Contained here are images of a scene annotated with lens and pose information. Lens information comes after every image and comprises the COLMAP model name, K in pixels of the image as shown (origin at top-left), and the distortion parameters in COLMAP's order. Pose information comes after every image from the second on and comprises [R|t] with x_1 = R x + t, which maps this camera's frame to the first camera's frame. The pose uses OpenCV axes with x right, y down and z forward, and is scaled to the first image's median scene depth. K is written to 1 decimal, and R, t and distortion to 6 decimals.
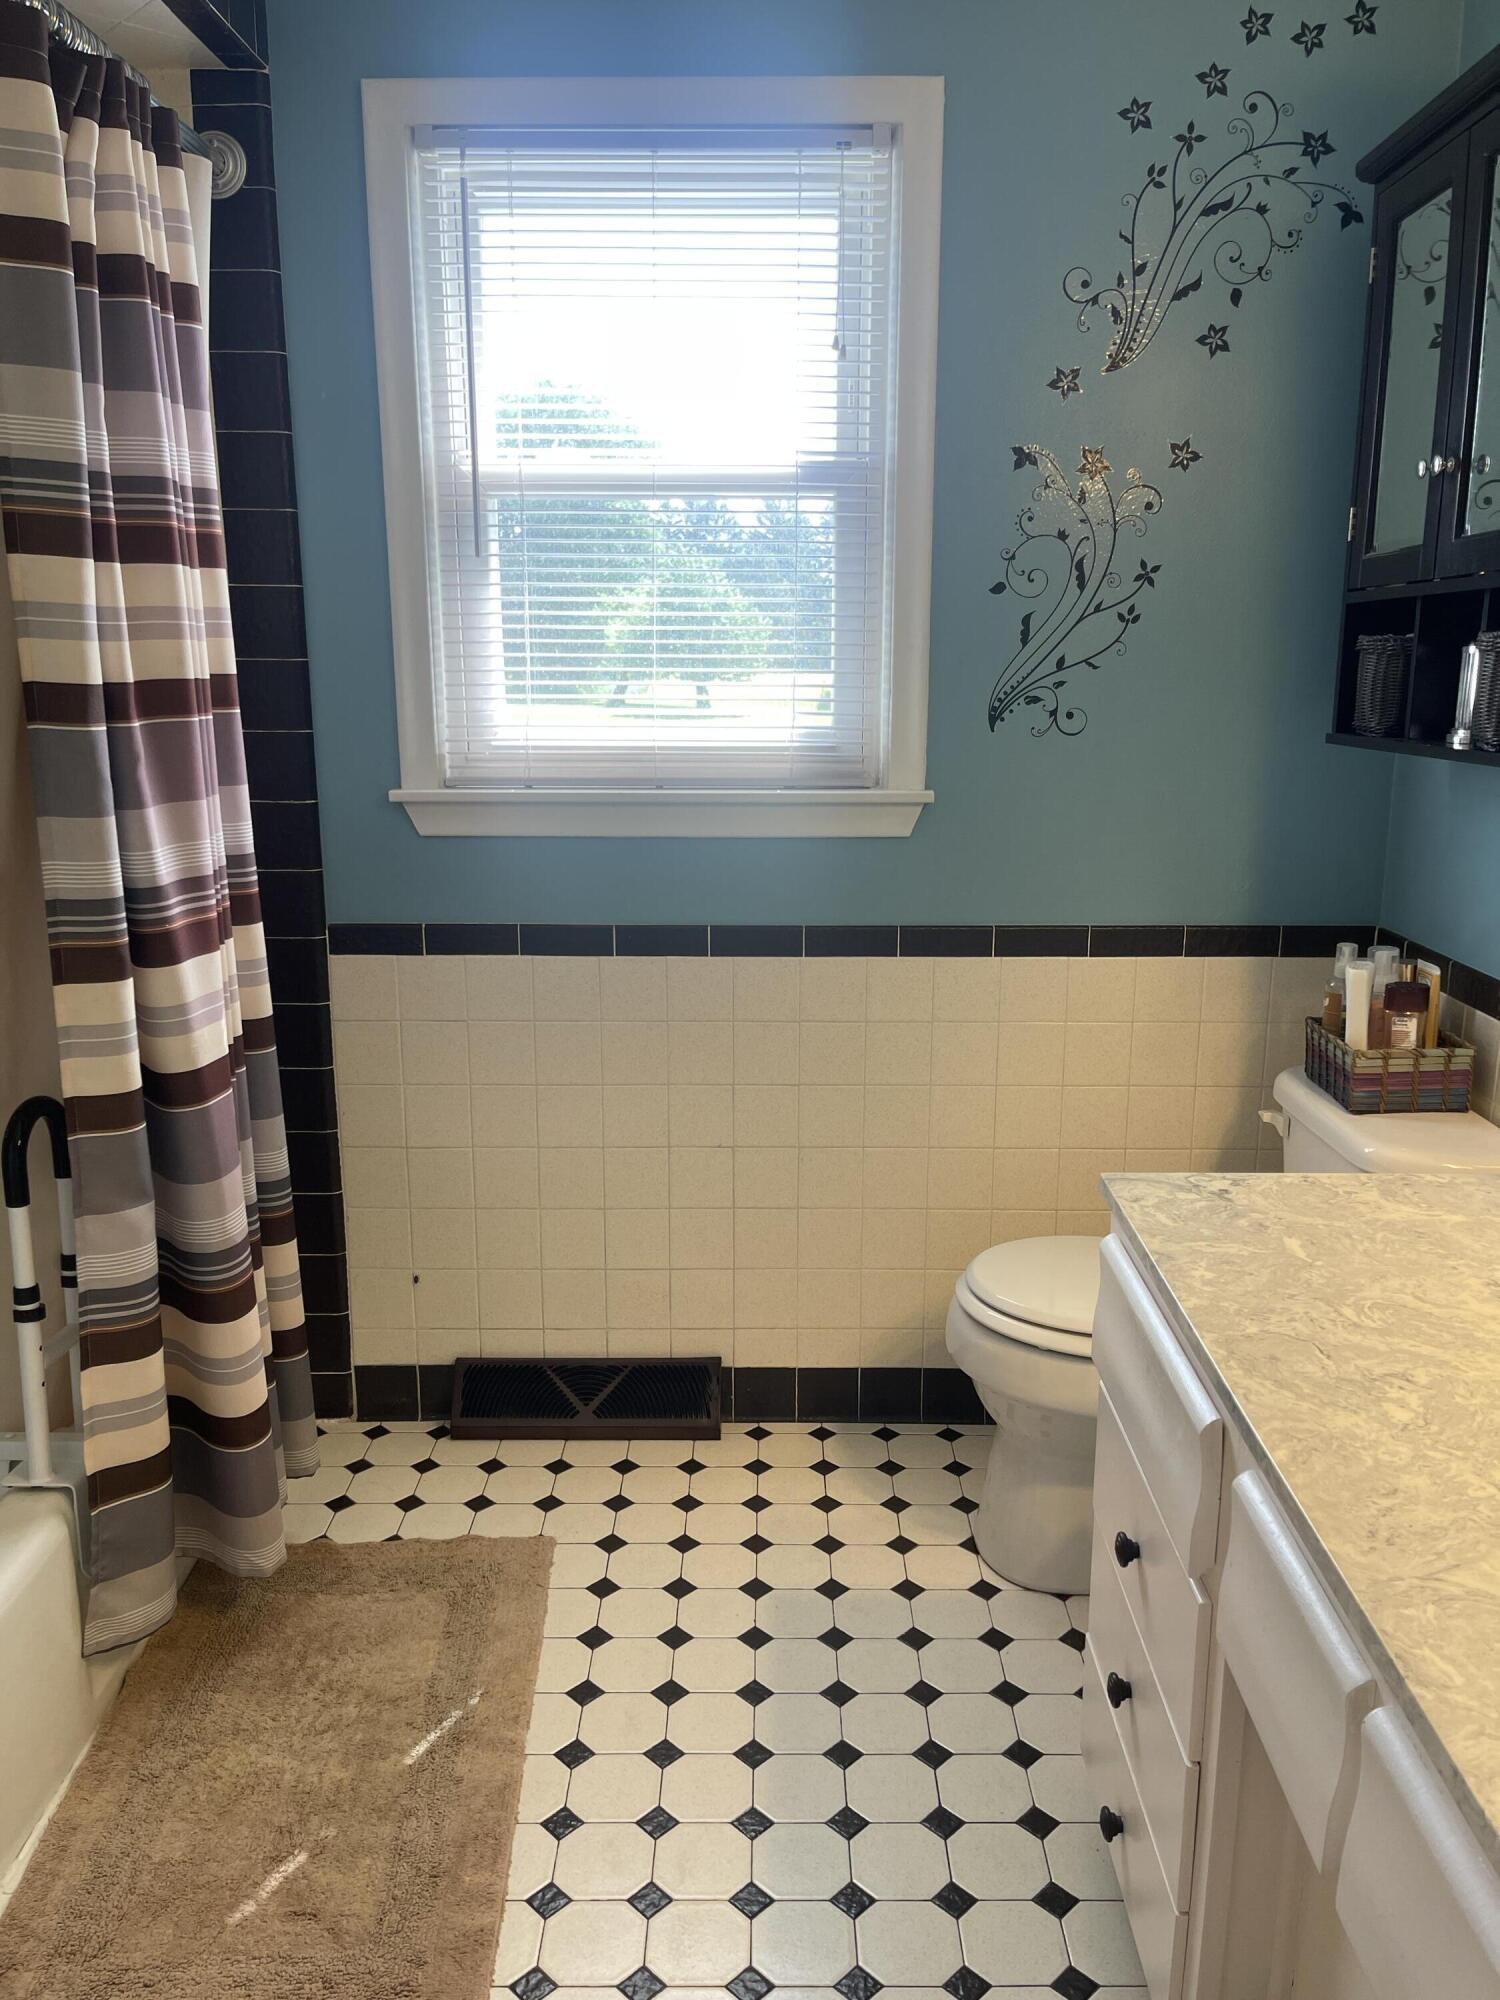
lens RADIAL K [[1503.4, 0, 755.0], [0, 1503.4, 1006.3], [0, 0, 1]] dist [0.075524, -0.102867]
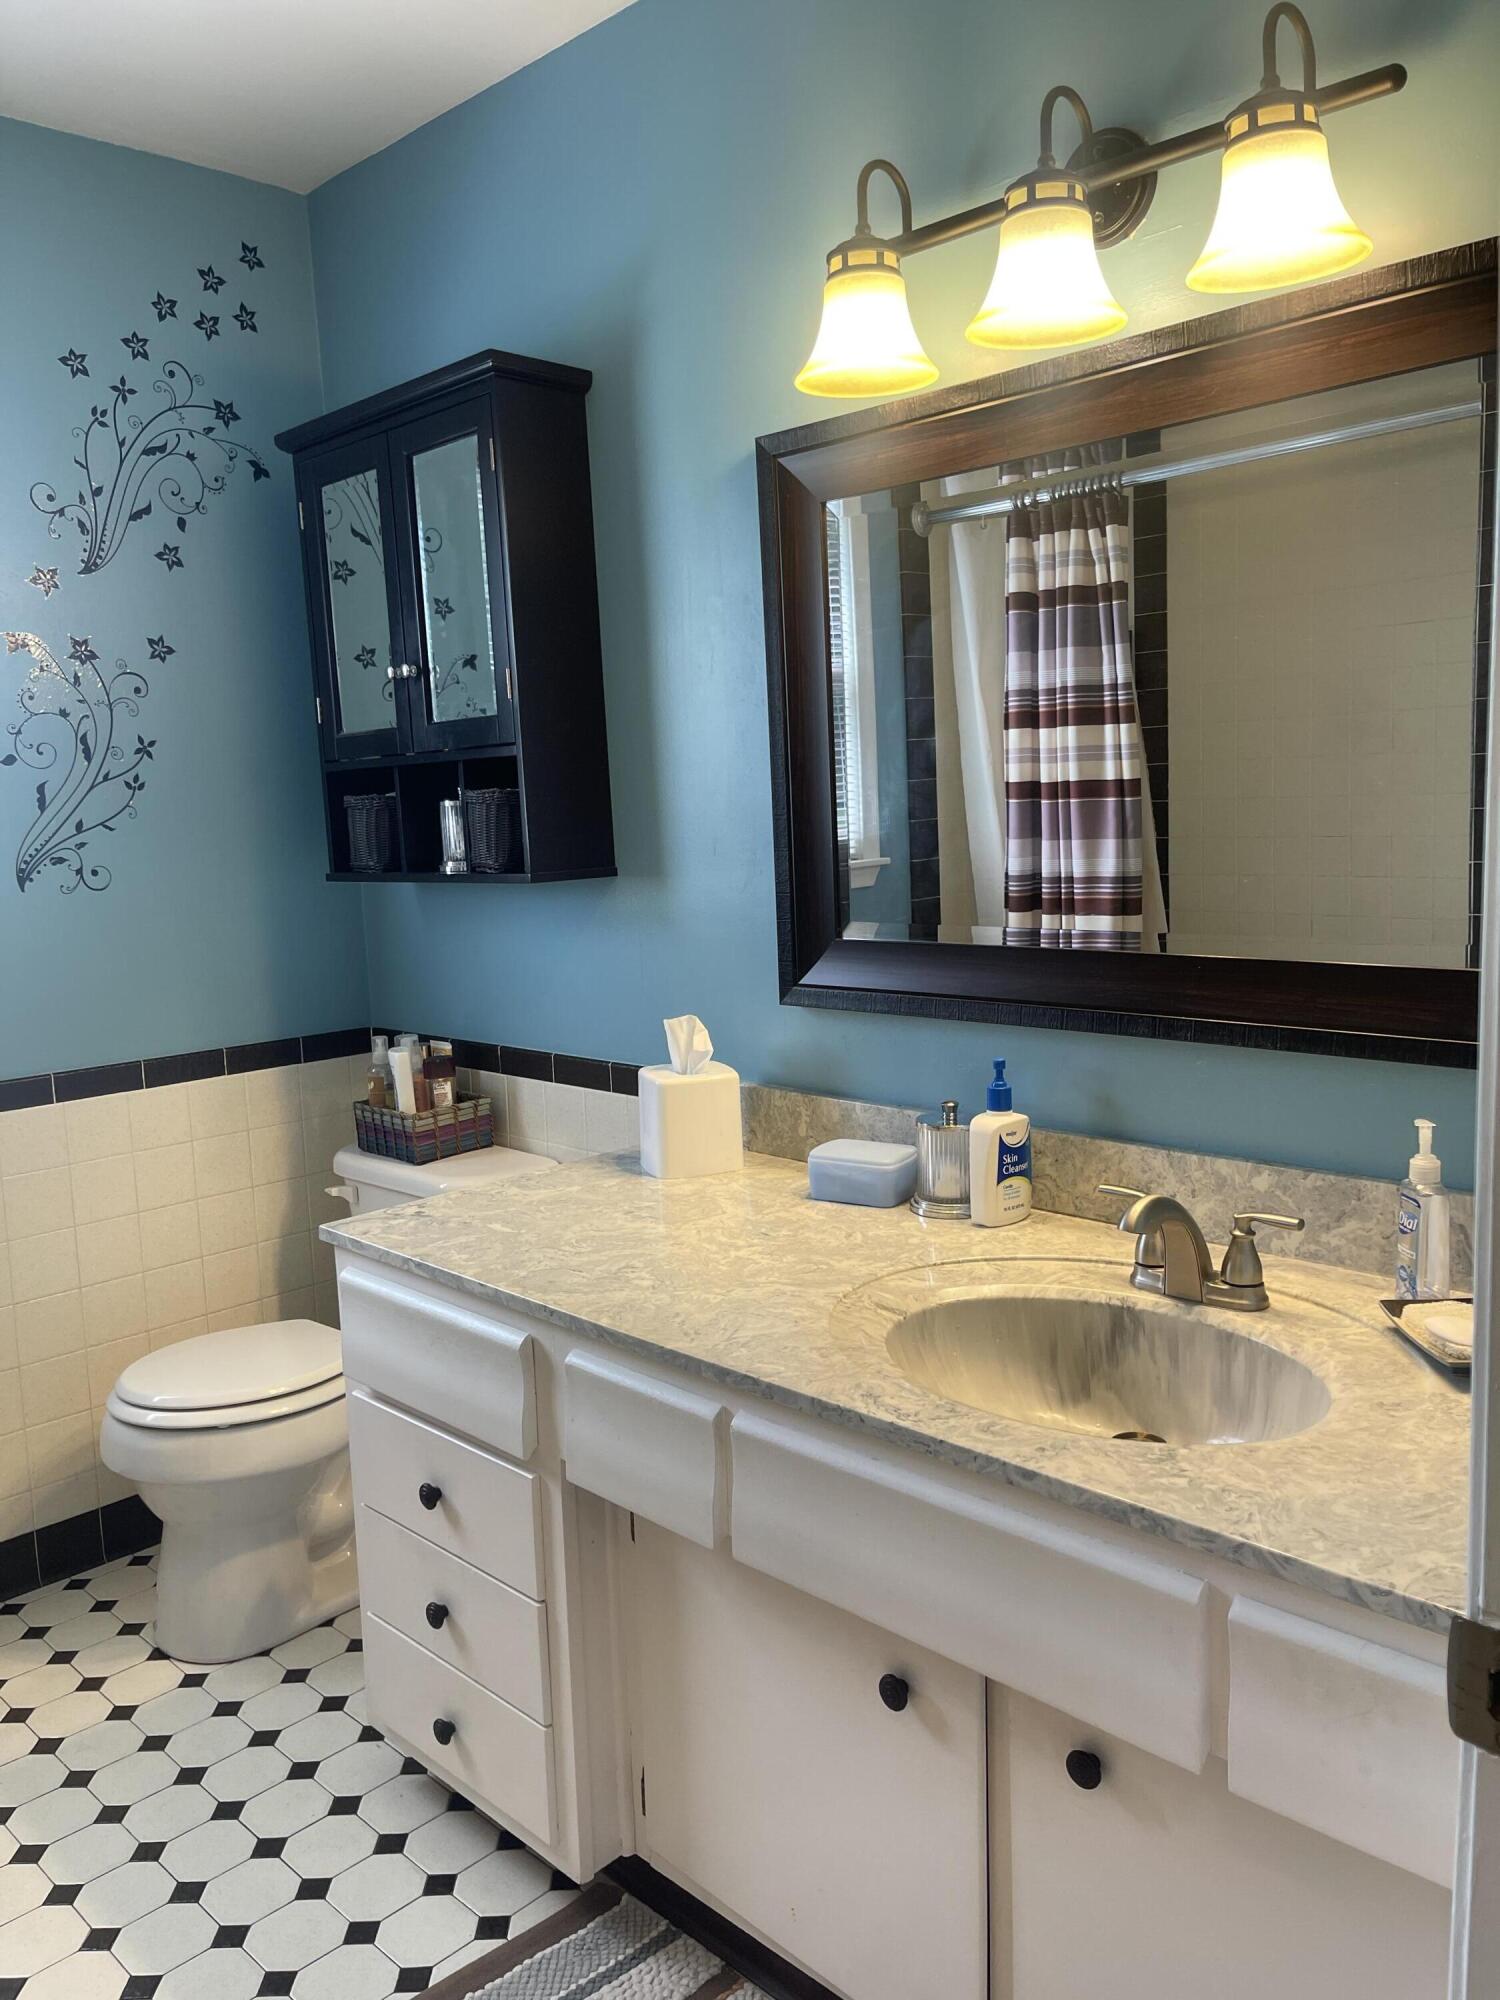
lens RADIAL K [[1503.4, 0, 737.6], [0, 1503.4, 1005.0], [0, 0, 1]] dist [0.075524, -0.102867]
pose [[0.703305, -0.121413, 0.700443, -0.267256], [0.198383, 0.979684, -0.029378, 0.028280], [-0.682647, 0.159617, 0.713103, -0.094334]]
